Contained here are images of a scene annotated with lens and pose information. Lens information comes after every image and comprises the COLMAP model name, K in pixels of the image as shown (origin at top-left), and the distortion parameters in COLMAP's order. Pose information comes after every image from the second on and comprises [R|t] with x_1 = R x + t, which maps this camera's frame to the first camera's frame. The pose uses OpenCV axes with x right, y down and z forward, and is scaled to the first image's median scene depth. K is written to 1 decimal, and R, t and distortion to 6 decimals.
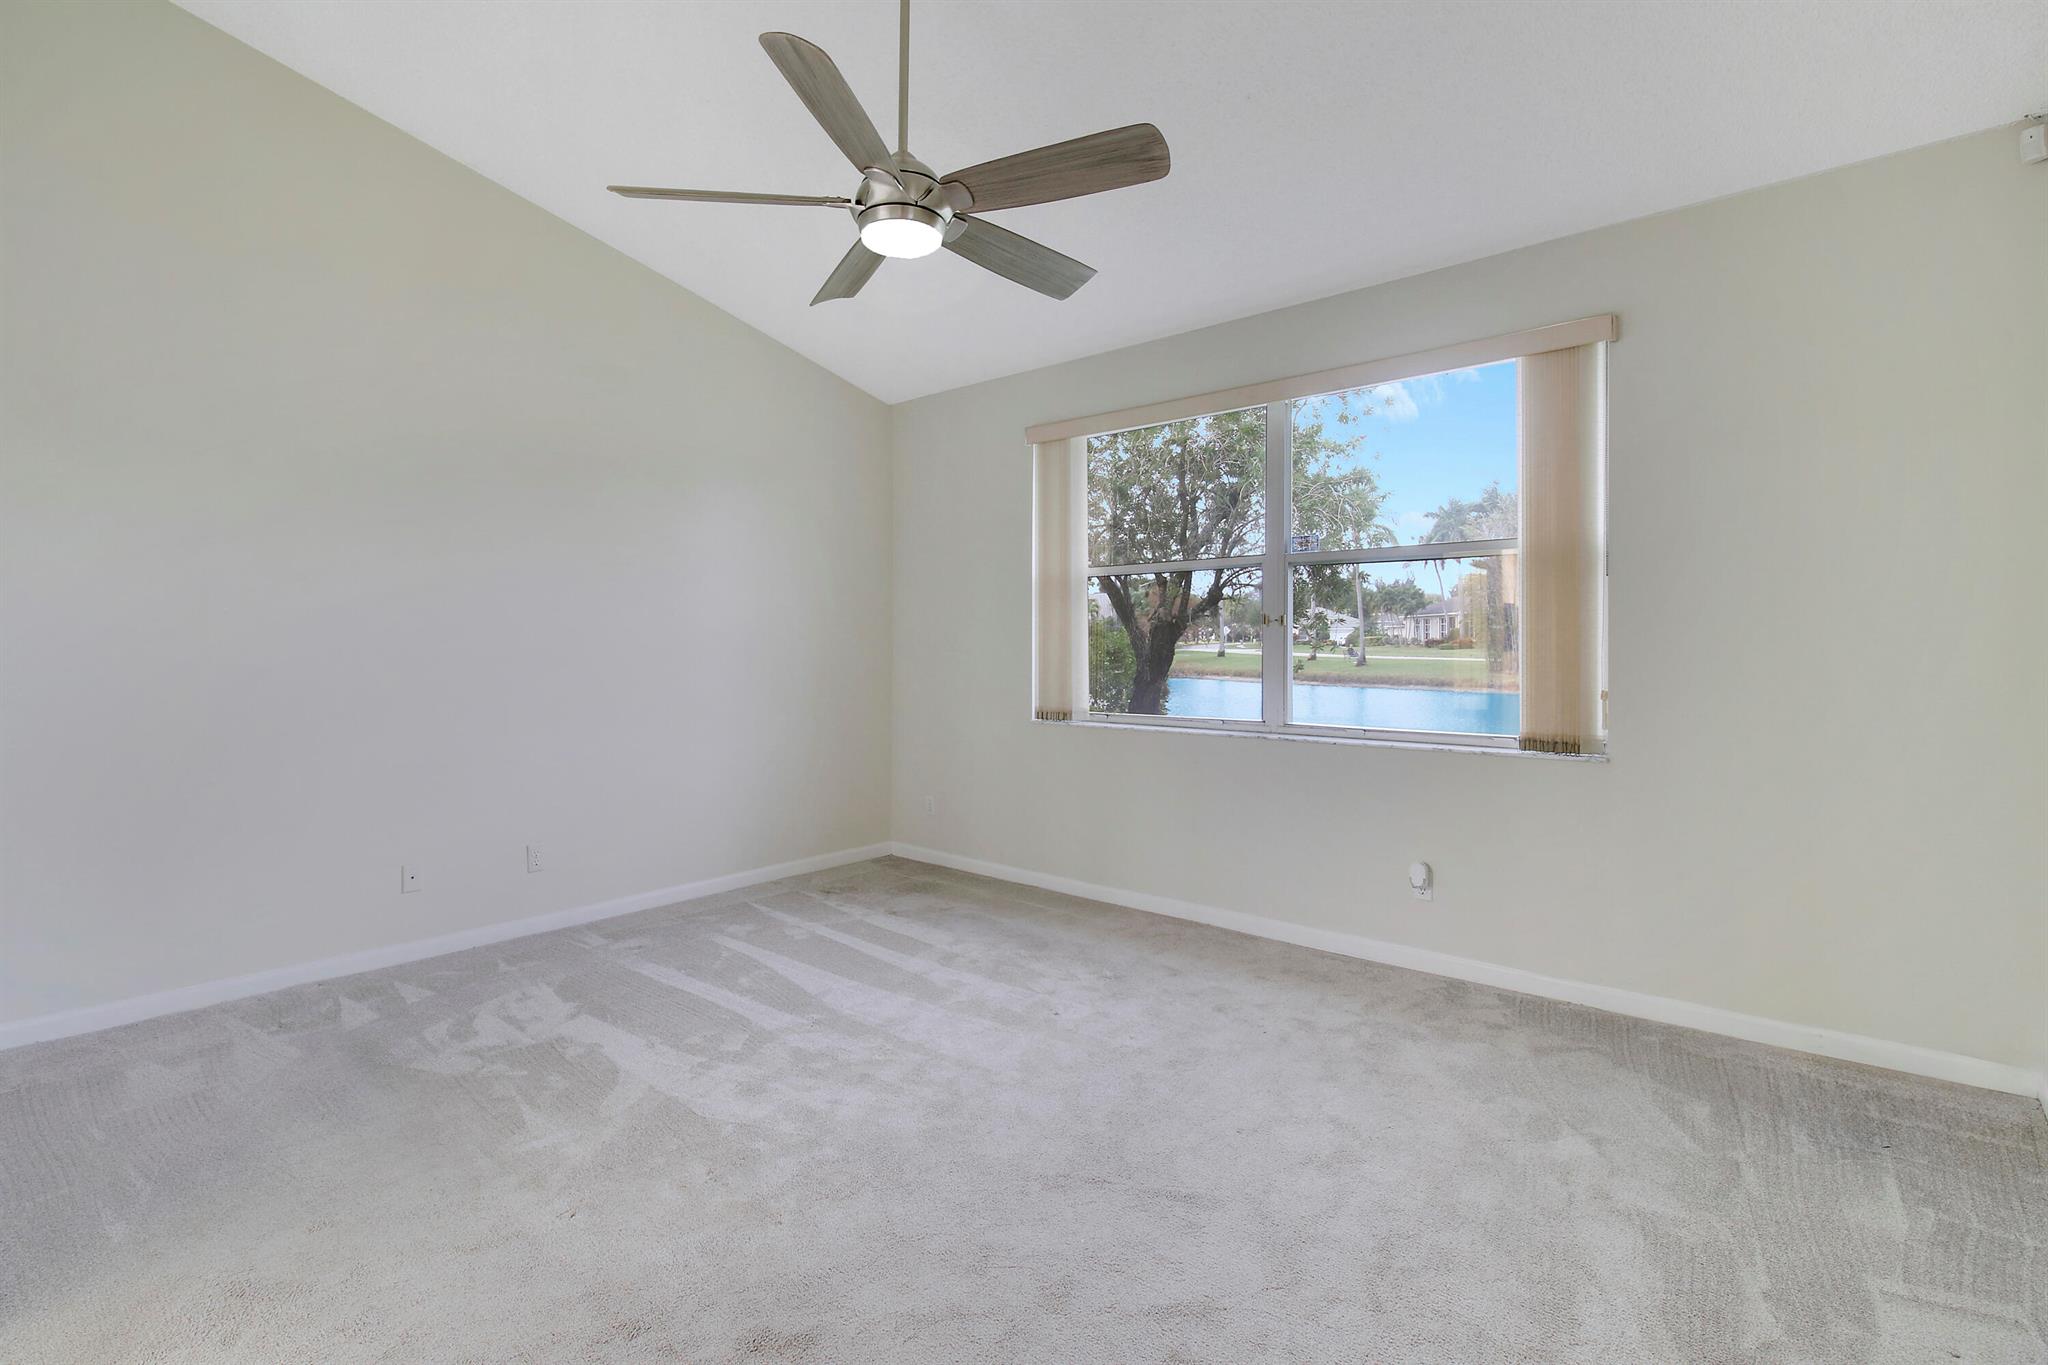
lens RADIAL K [[1104.1, 0, 1023.1], [0, 1104.1, 678.2], [0, 0, 1]] dist [0.006002, 0.000141]
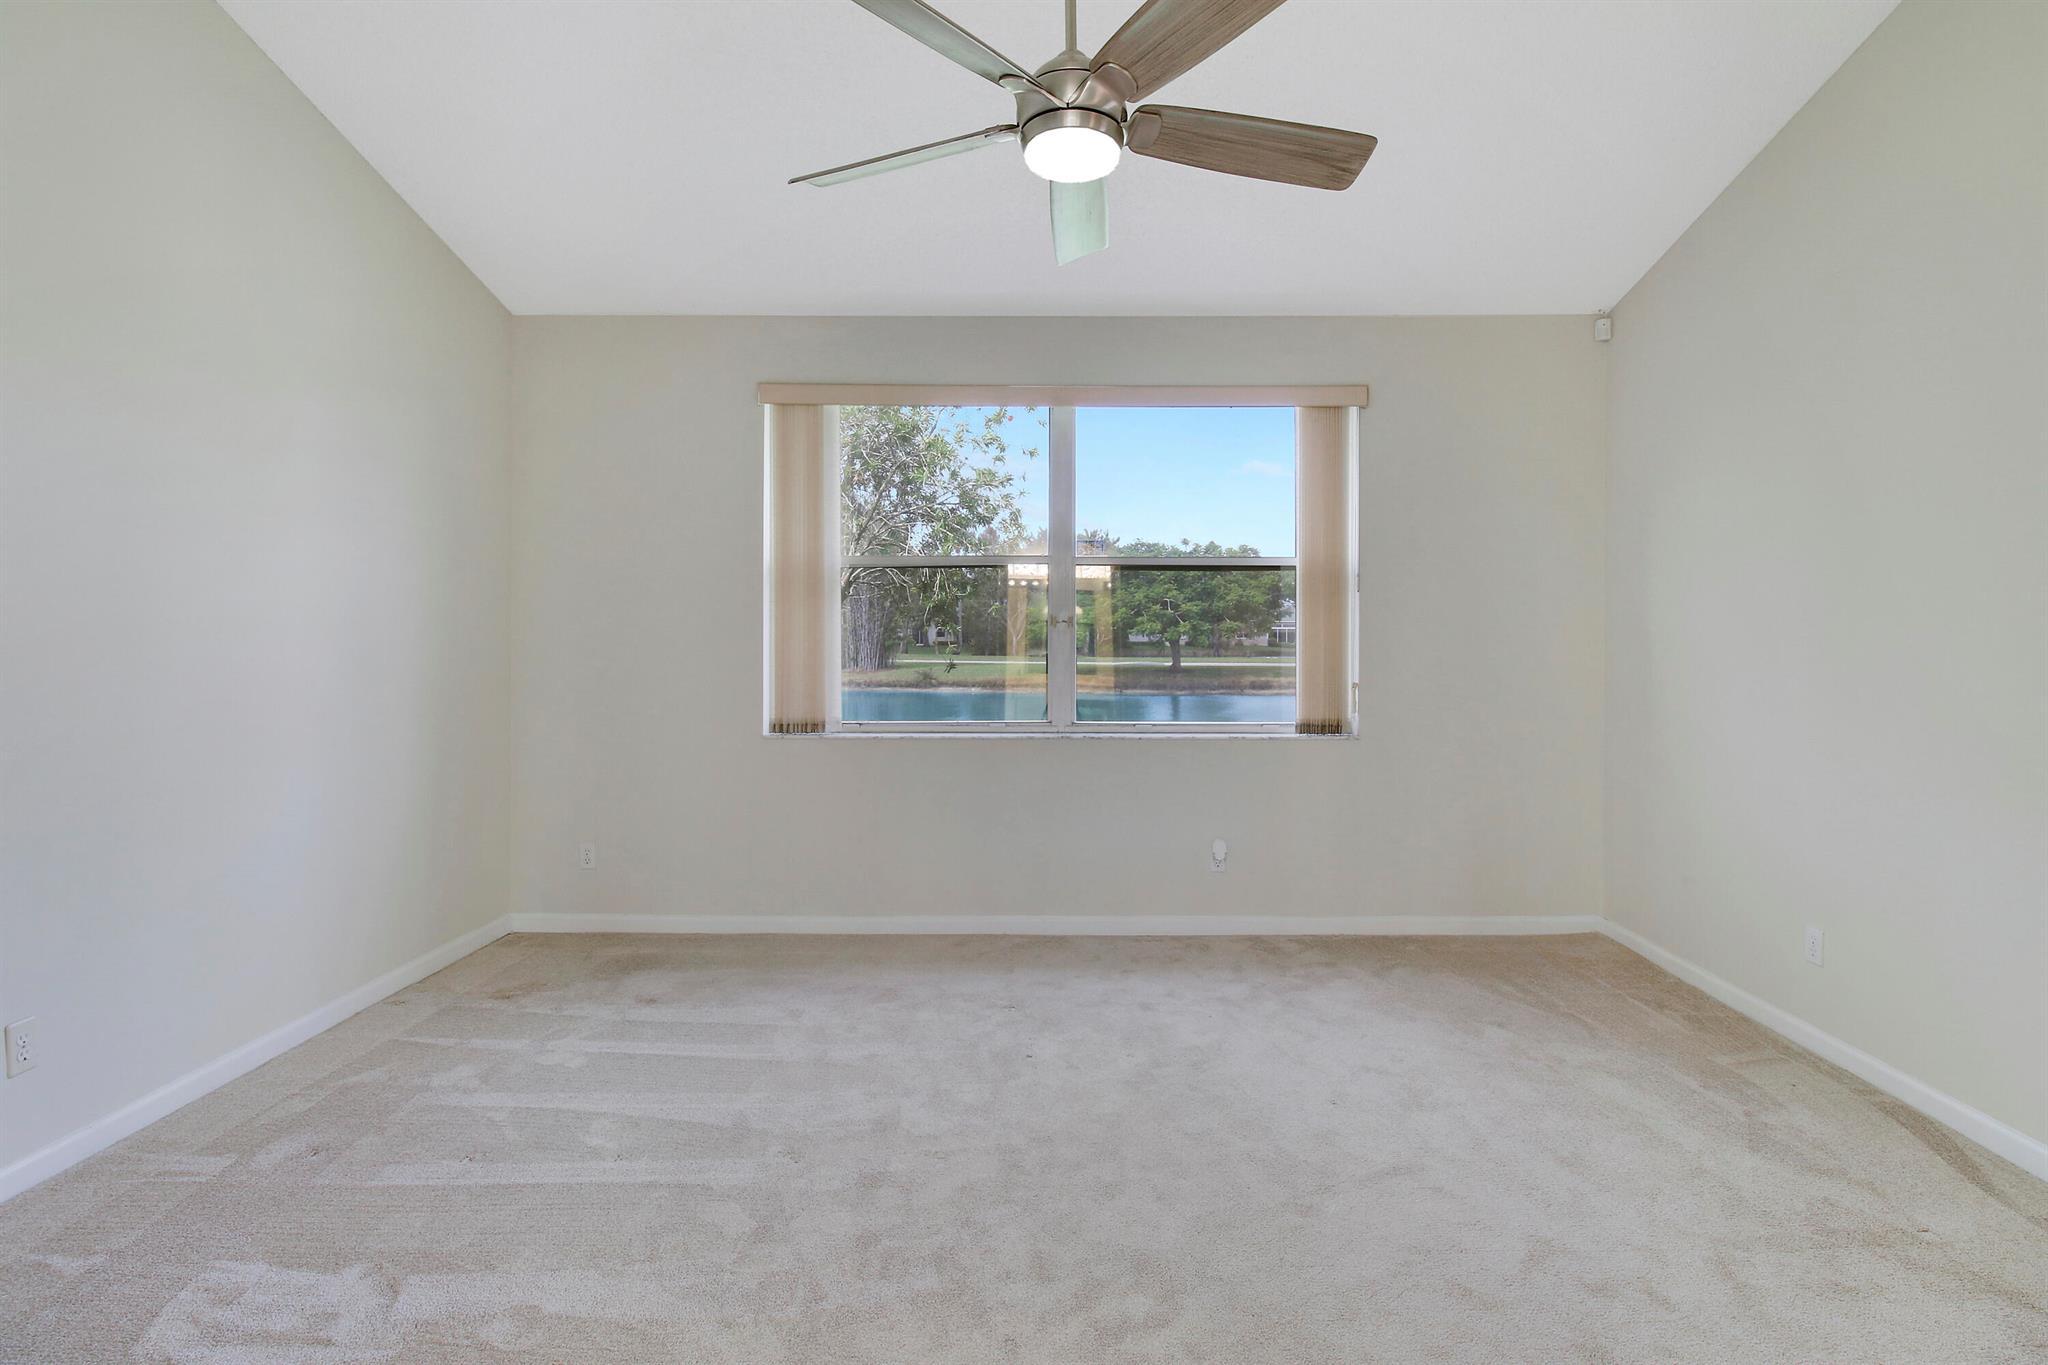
lens RADIAL K [[1100.4, 0, 1024.1], [0, 1100.4, 670.4], [0, 0, 1]] dist [-0.014641, -0.005035]
pose [[0.691192, -0.013352, 0.722548, -0.573609], [0.019004, 0.999819, 0.000297, -0.008726], [-0.722421, 0.013526, 0.691321, 0.360487]]
